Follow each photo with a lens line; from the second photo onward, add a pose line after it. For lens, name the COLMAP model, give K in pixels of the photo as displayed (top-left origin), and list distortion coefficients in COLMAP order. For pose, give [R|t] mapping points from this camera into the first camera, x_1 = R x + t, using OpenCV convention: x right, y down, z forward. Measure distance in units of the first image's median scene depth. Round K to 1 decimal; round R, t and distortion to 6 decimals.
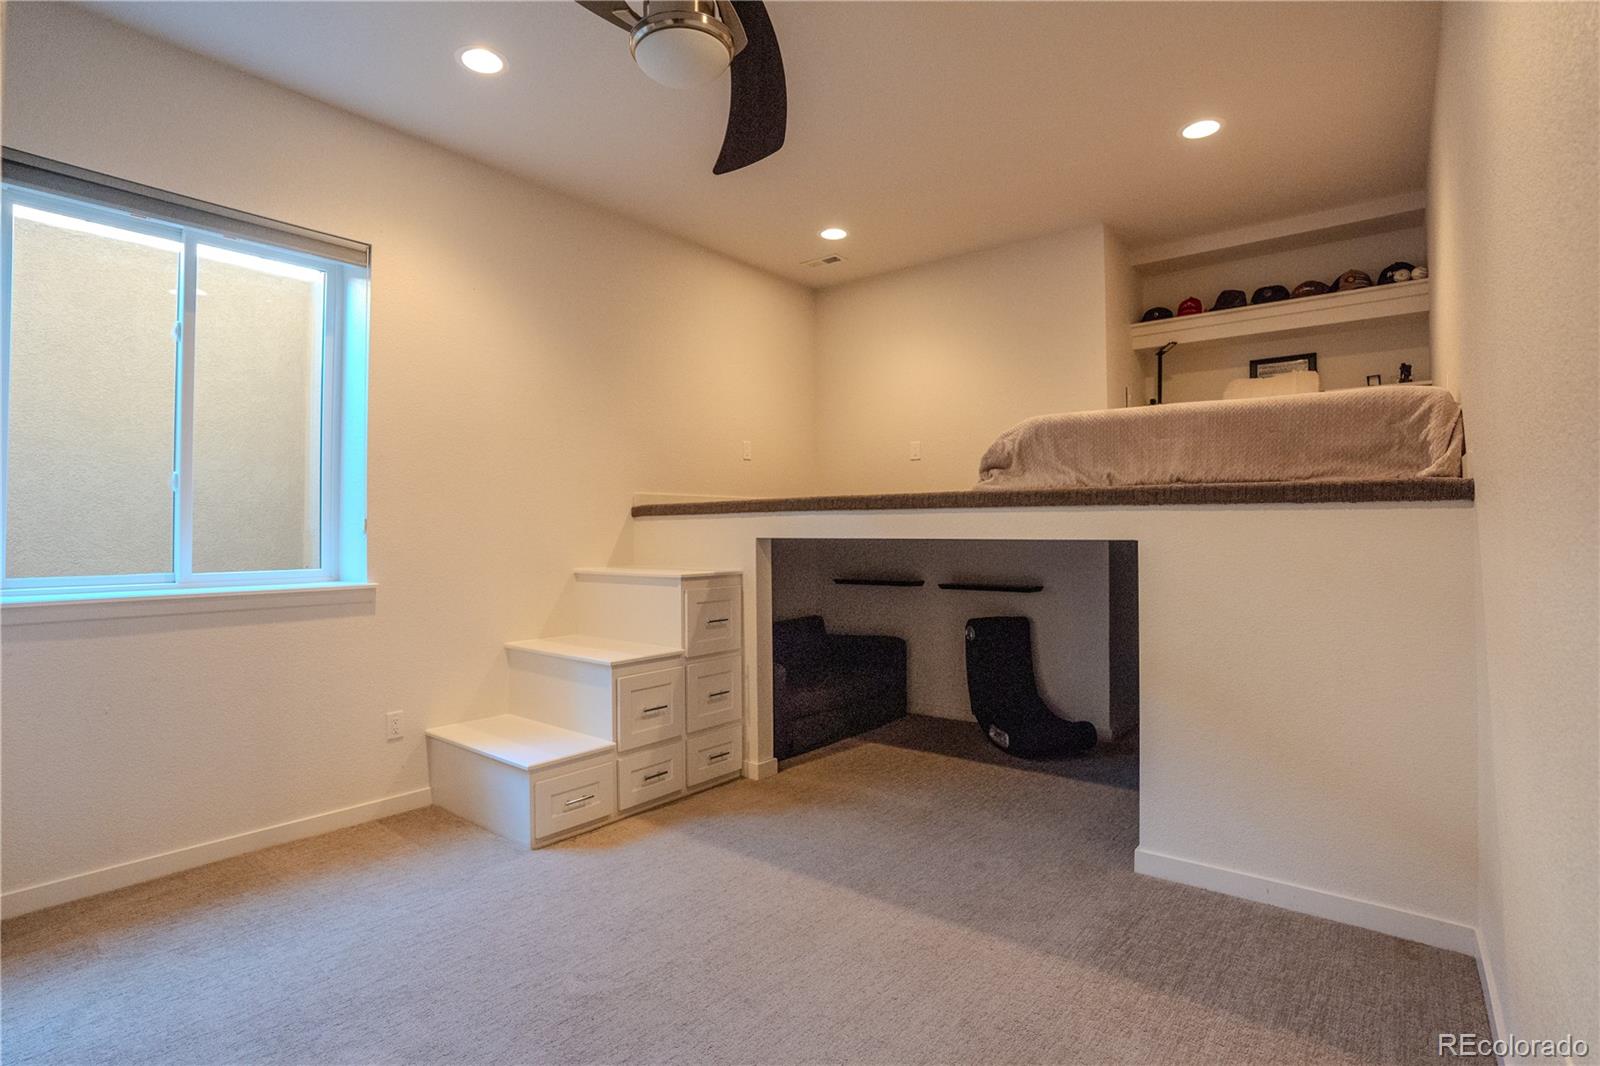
lens RADIAL K [[742.7, 0, 790.2], [0, 742.7, 523.9], [0, 0, 1]] dist [-0.041867, 0.007599]
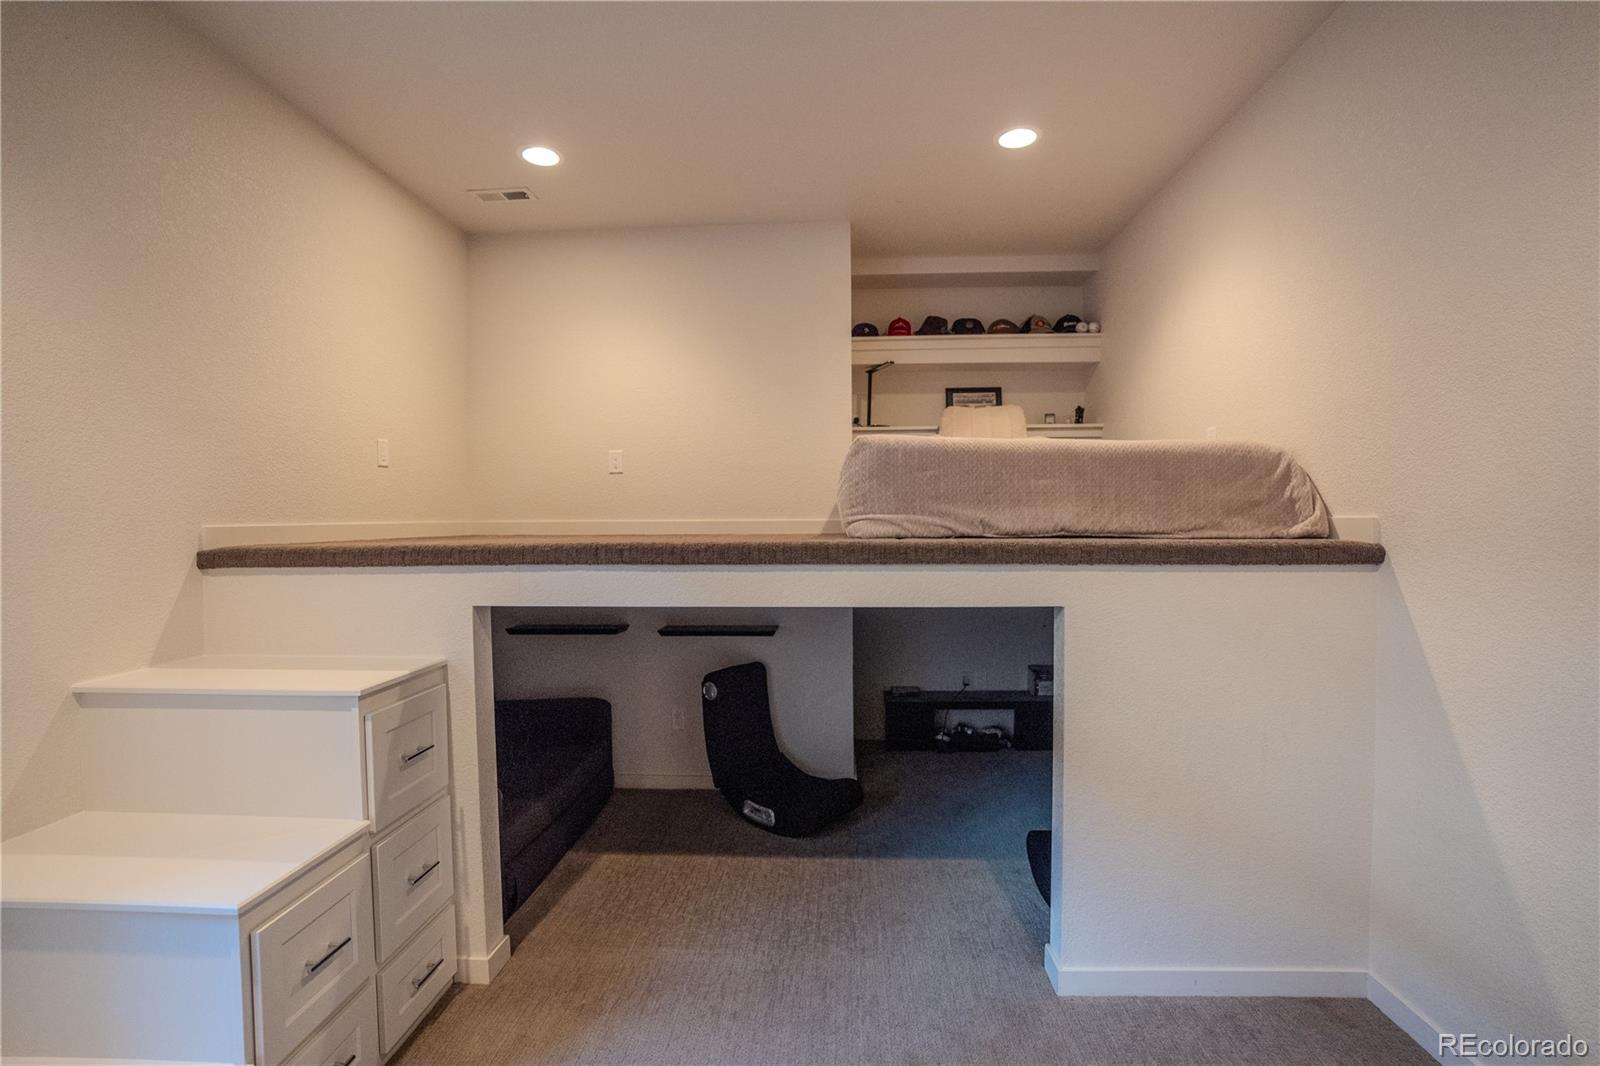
lens RADIAL K [[742.7, 0, 812.4], [0, 742.7, 536.1], [0, 0, 1]] dist [-0.041867, 0.007599]
pose [[0.821203, -0.014986, 0.570439, -0.148880], [0.002265, 0.999733, 0.023004, -0.048524], [-0.570631, -0.017599, 0.821018, 0.299264]]
